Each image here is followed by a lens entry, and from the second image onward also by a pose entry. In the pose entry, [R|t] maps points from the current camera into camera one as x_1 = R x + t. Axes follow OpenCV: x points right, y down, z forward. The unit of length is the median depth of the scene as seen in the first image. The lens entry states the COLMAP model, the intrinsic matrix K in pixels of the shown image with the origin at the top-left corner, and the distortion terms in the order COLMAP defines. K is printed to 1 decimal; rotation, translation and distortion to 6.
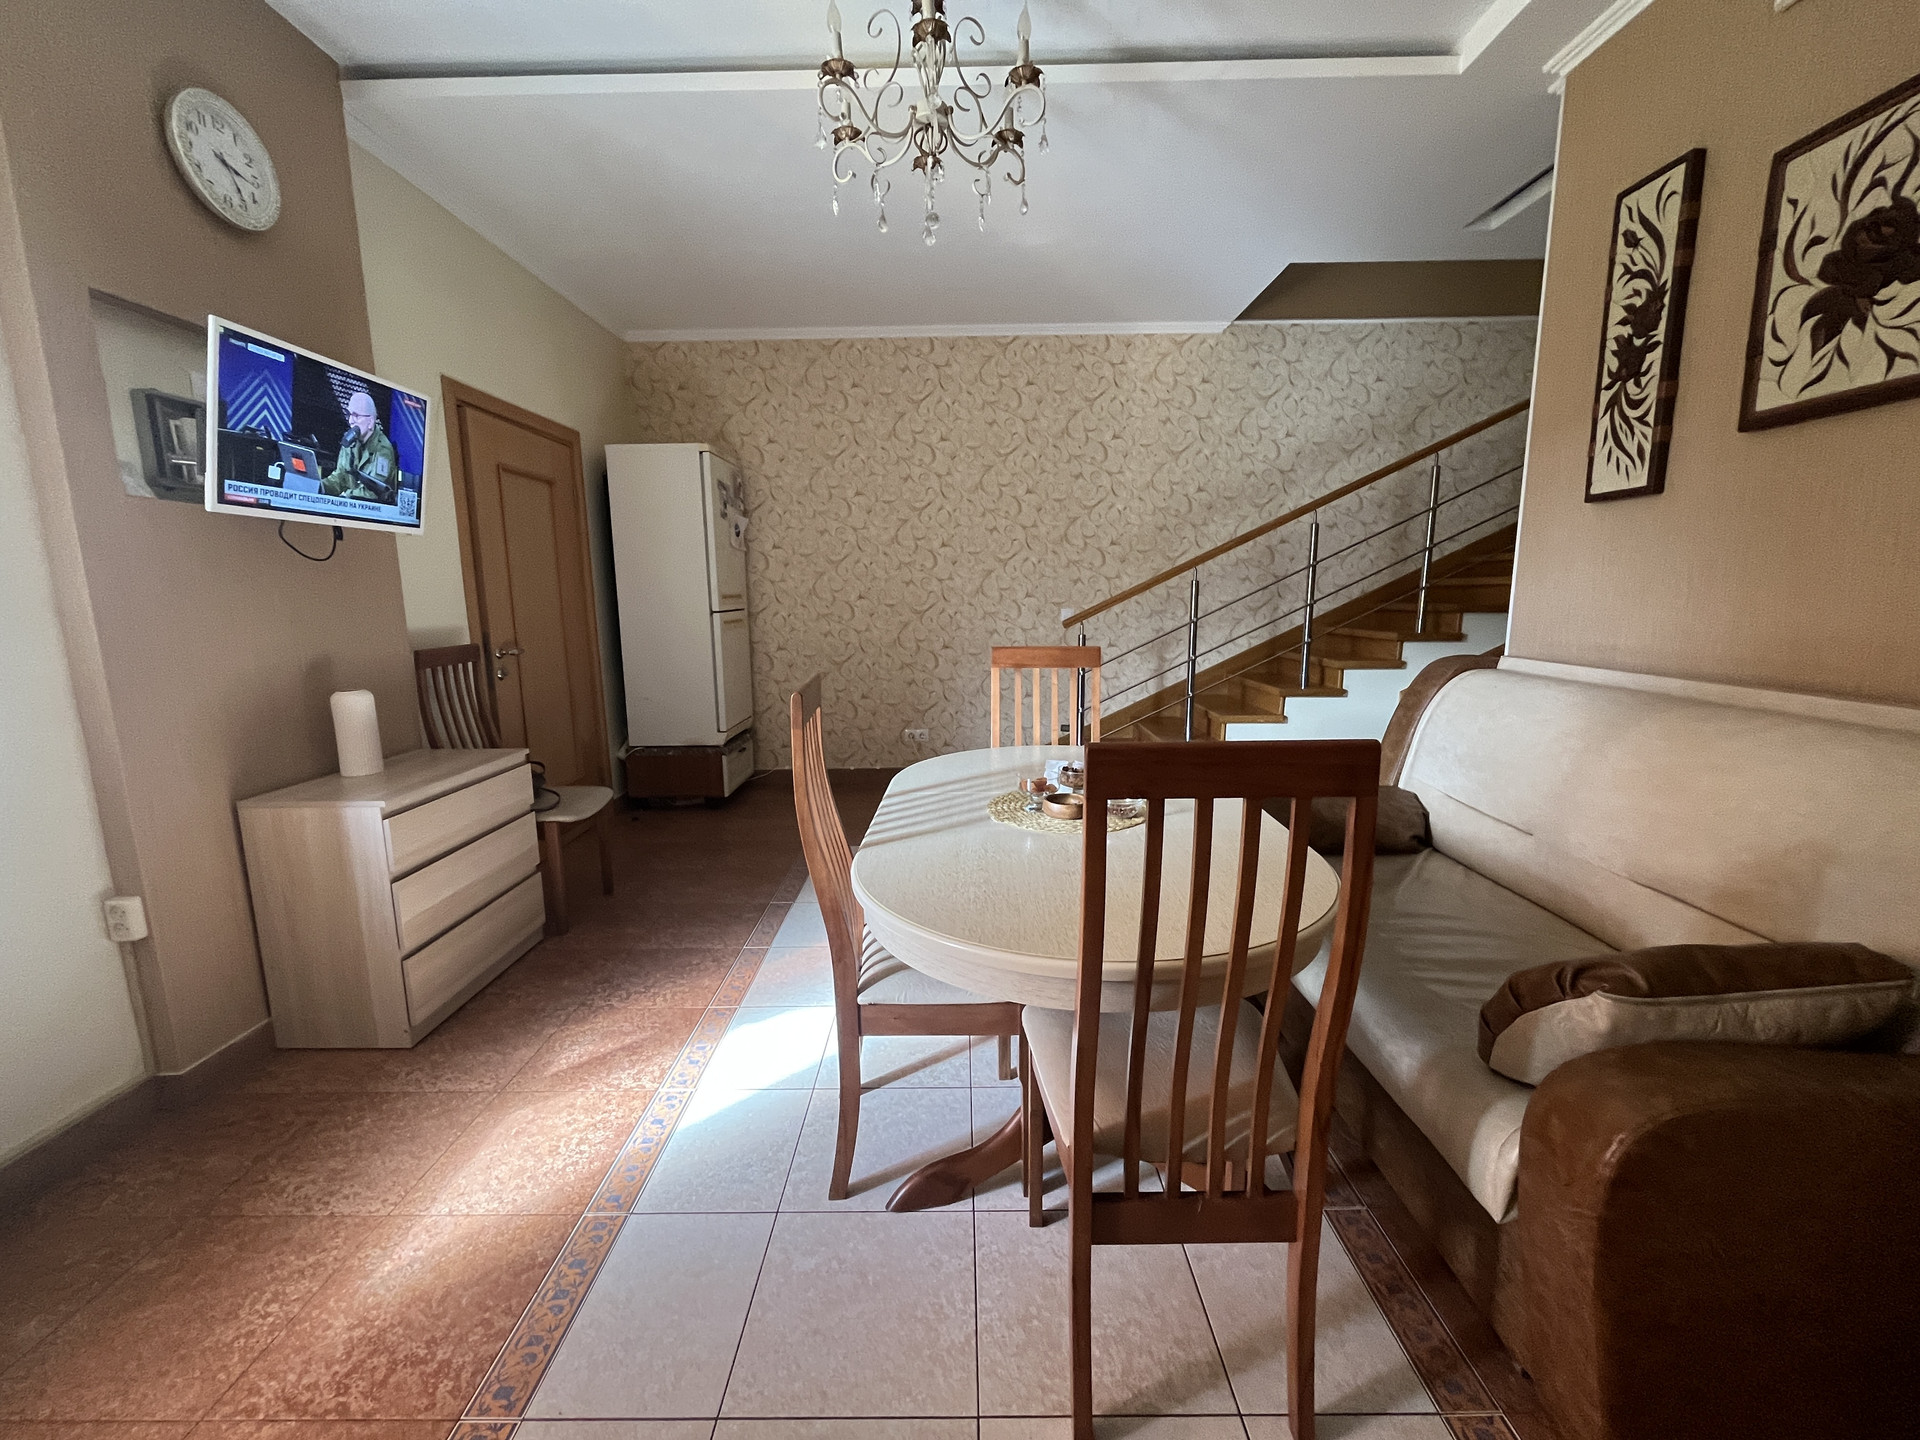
lens RADIAL K [[766.1, 0, 956.2], [0, 766.1, 712.4], [0, 0, 1]] dist [0.000304, 0.000009]
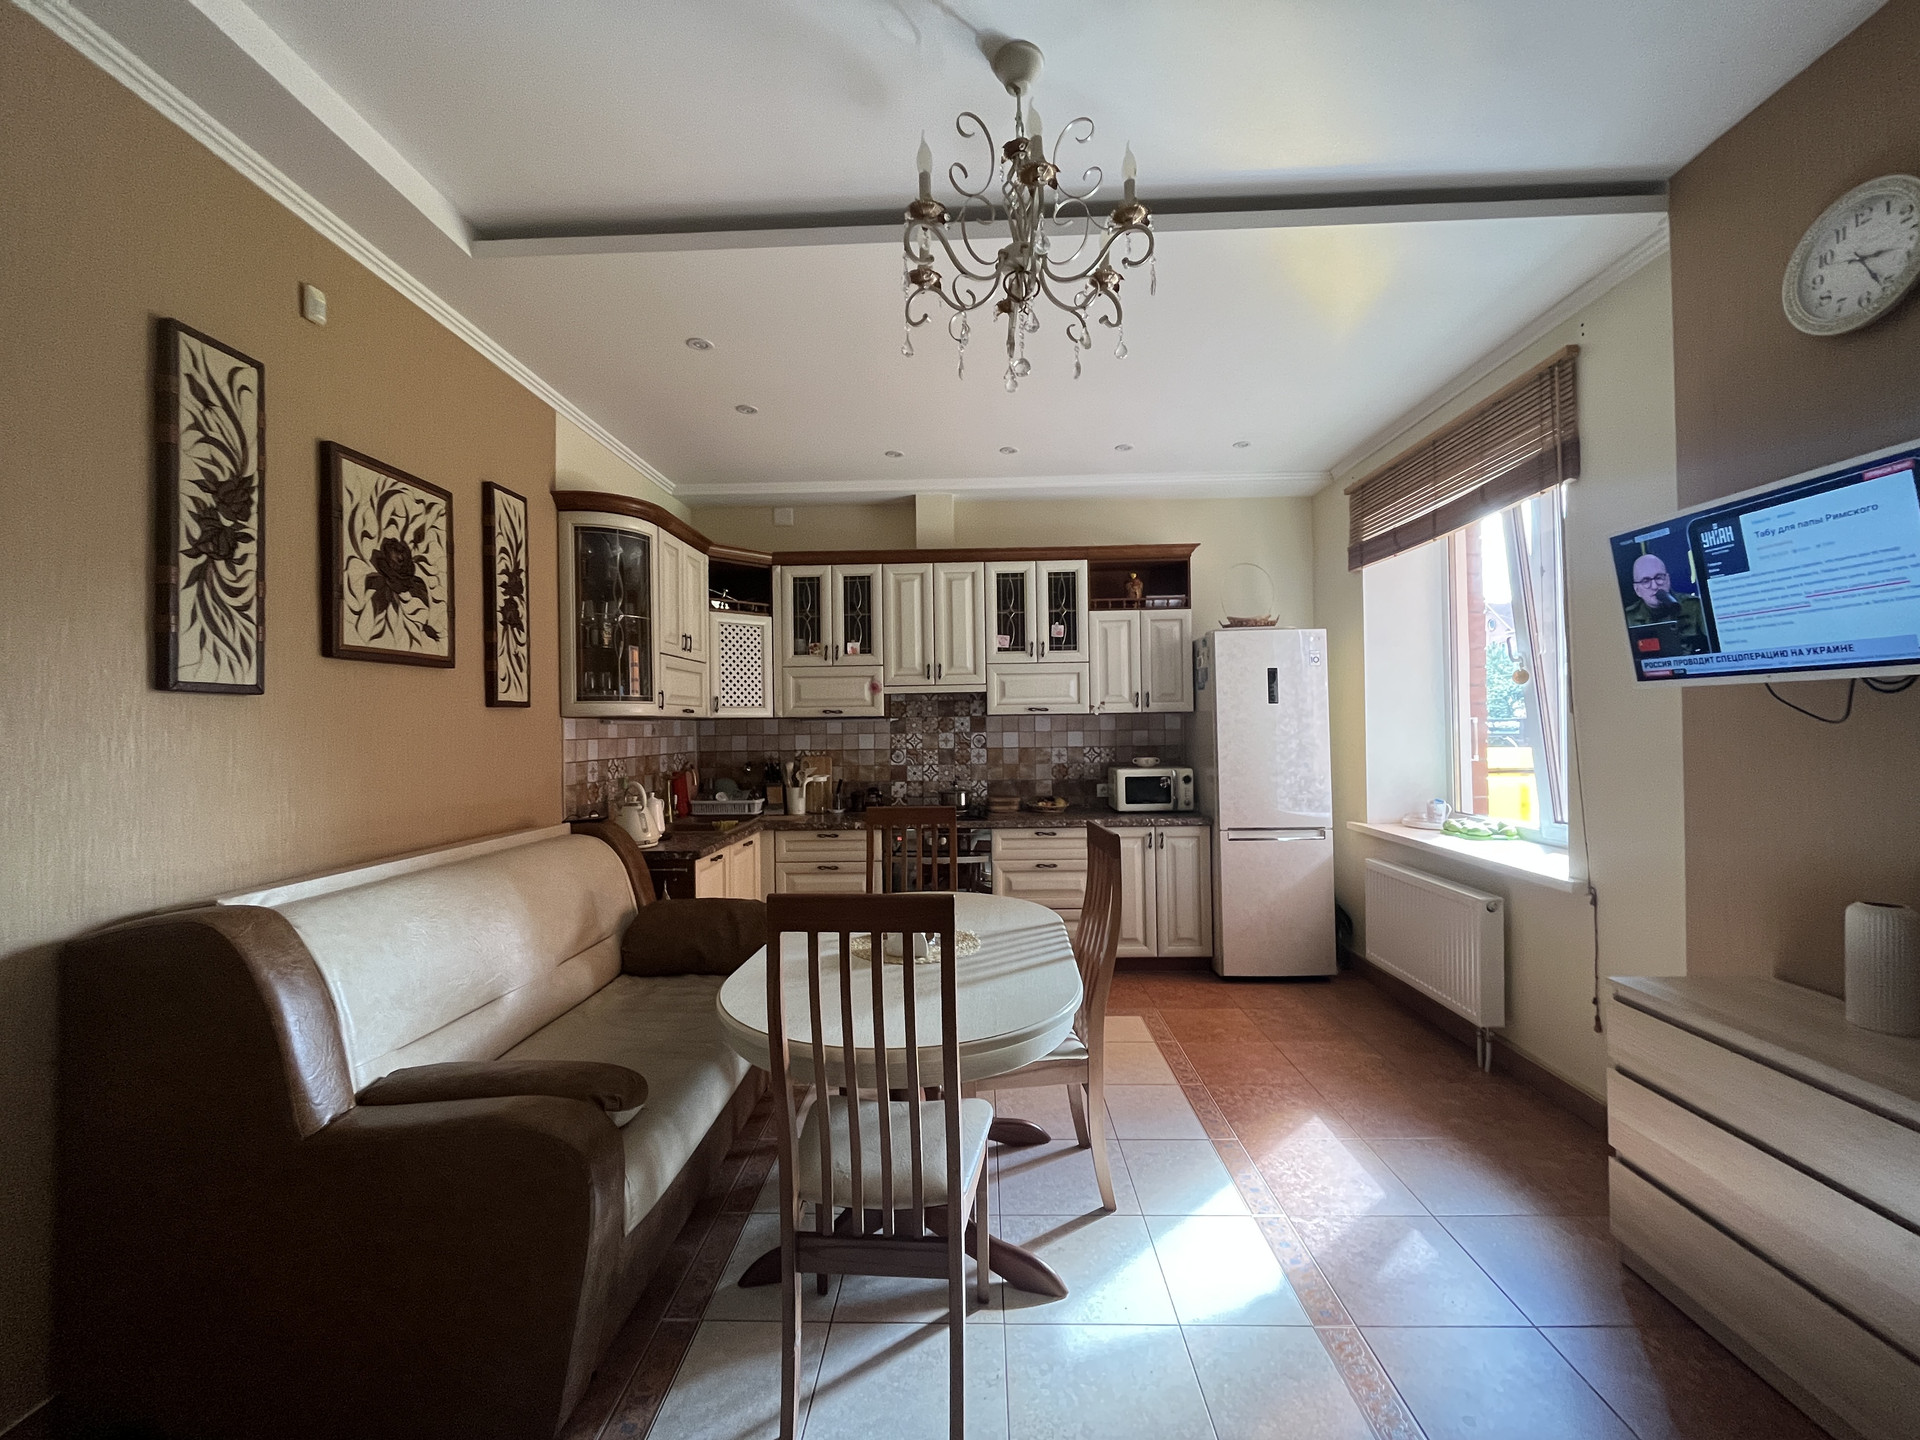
lens RADIAL K [[766.1, 0, 961.1], [0, 766.1, 719.8], [0, 0, 1]] dist [0.000304, 0.000009]
pose [[-0.999370, 0.026627, 0.023471, 0.028950], [0.029794, 0.988696, 0.146942, -0.371049], [-0.019293, 0.147549, -0.988867, 1.936890]]
